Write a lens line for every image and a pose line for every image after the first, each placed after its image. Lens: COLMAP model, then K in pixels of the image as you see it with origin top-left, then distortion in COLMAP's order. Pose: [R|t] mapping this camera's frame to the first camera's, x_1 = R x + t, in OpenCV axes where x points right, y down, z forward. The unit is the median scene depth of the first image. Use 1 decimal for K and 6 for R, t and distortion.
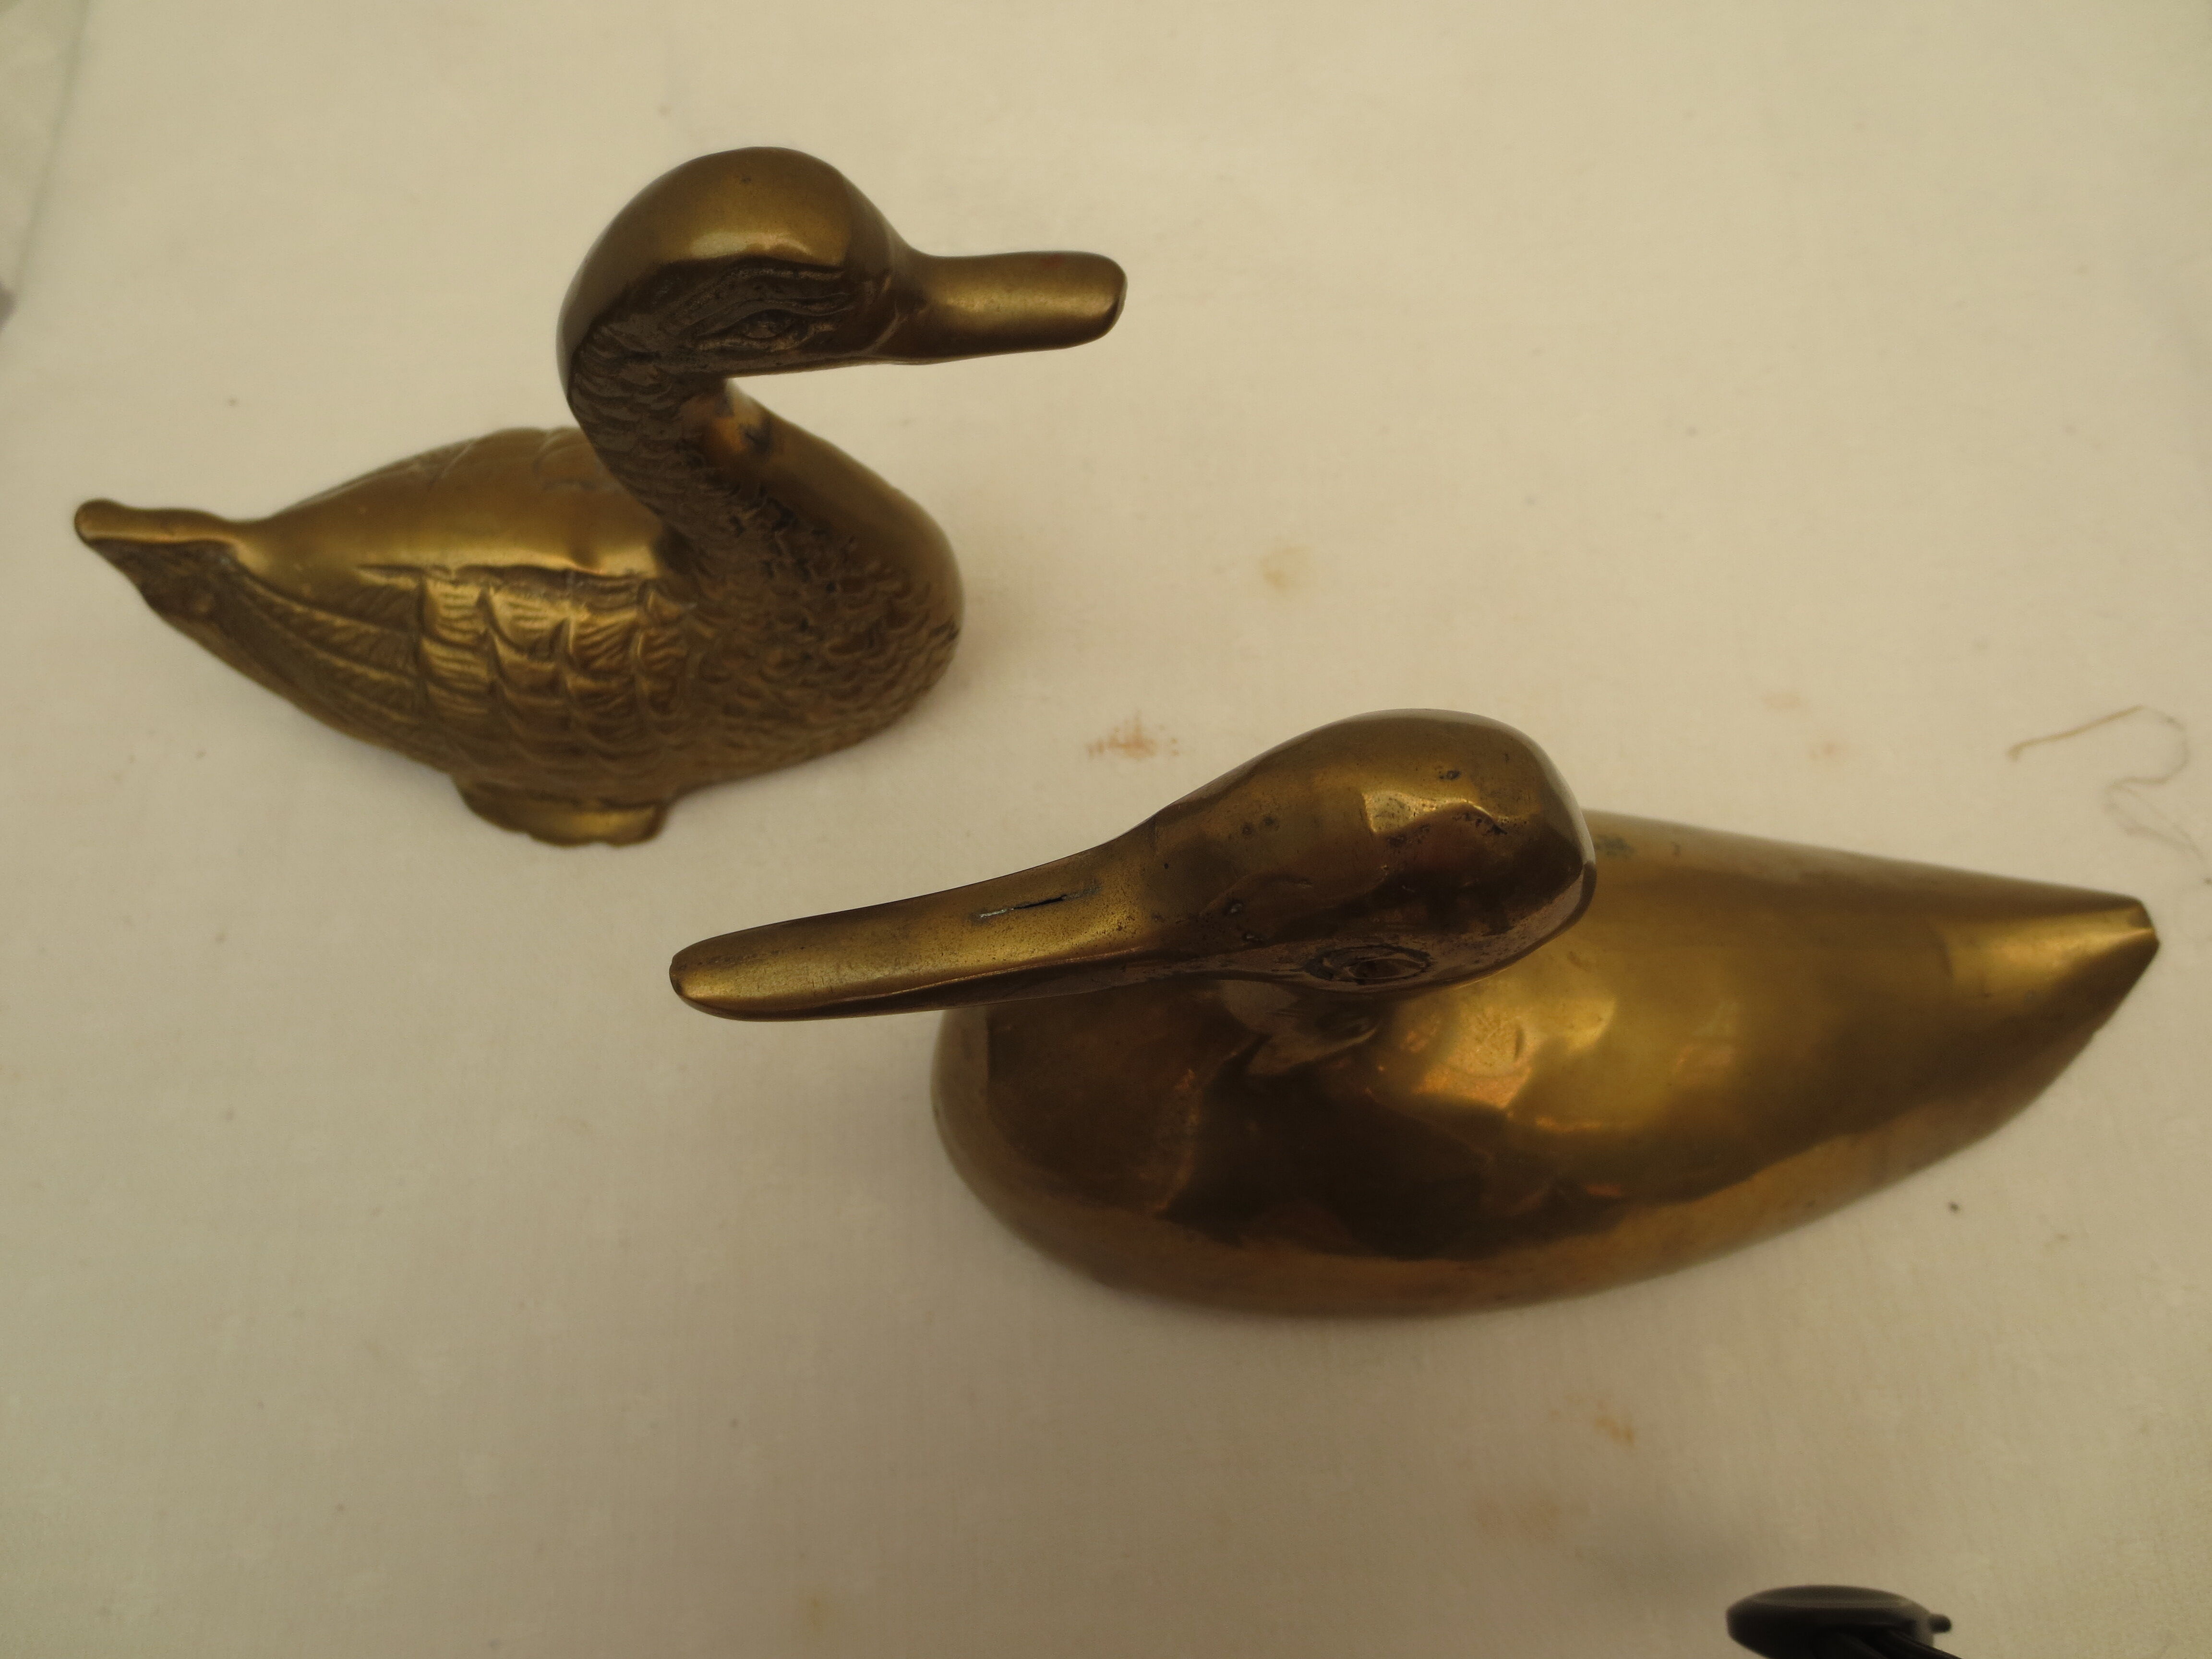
lens RADIAL K [[1620.7, 0, 1103.1], [0, 1620.7, 822.3], [0, 0, 1]] dist [-0.025060, 0.013574]
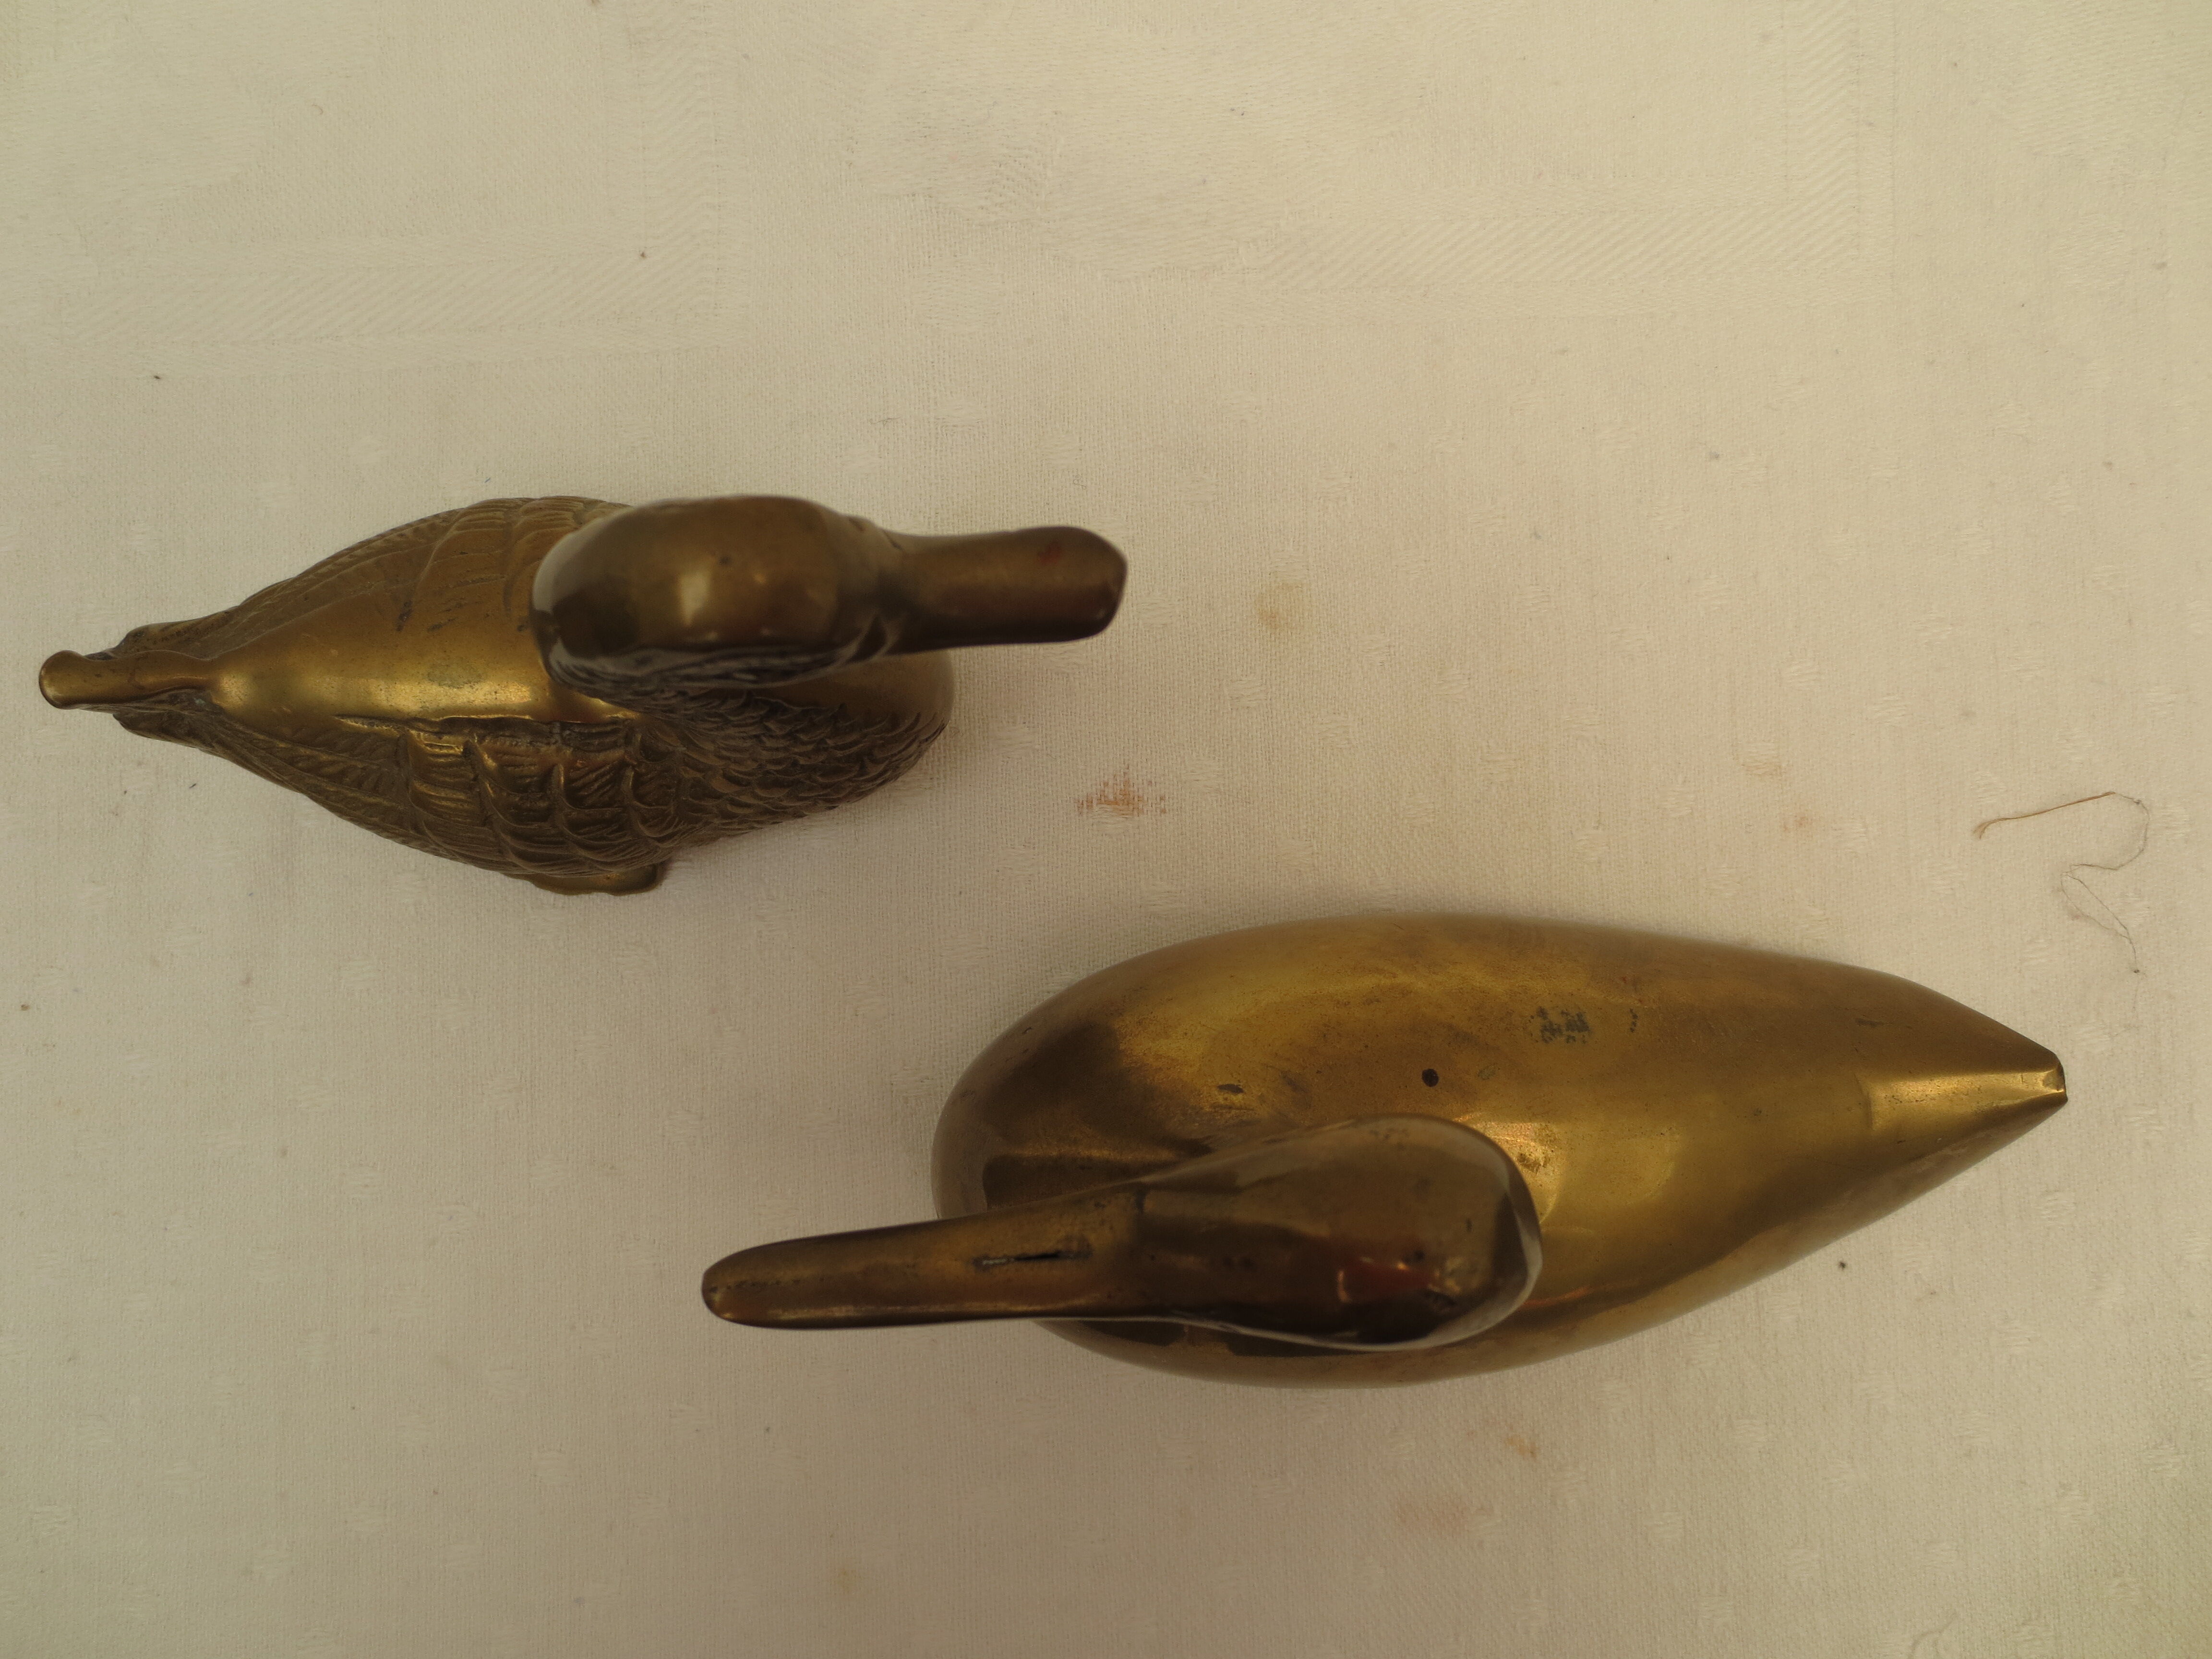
lens RADIAL K [[1620.7, 0, 1103.6], [0, 1620.7, 806.6], [0, 0, 1]] dist [-0.025060, 0.013574]
pose [[0.999810, 0.010425, 0.016446, -0.010473], [-0.015233, 0.944839, 0.327180, -0.424321], [-0.012128, -0.327368, 0.944819, 0.045900]]
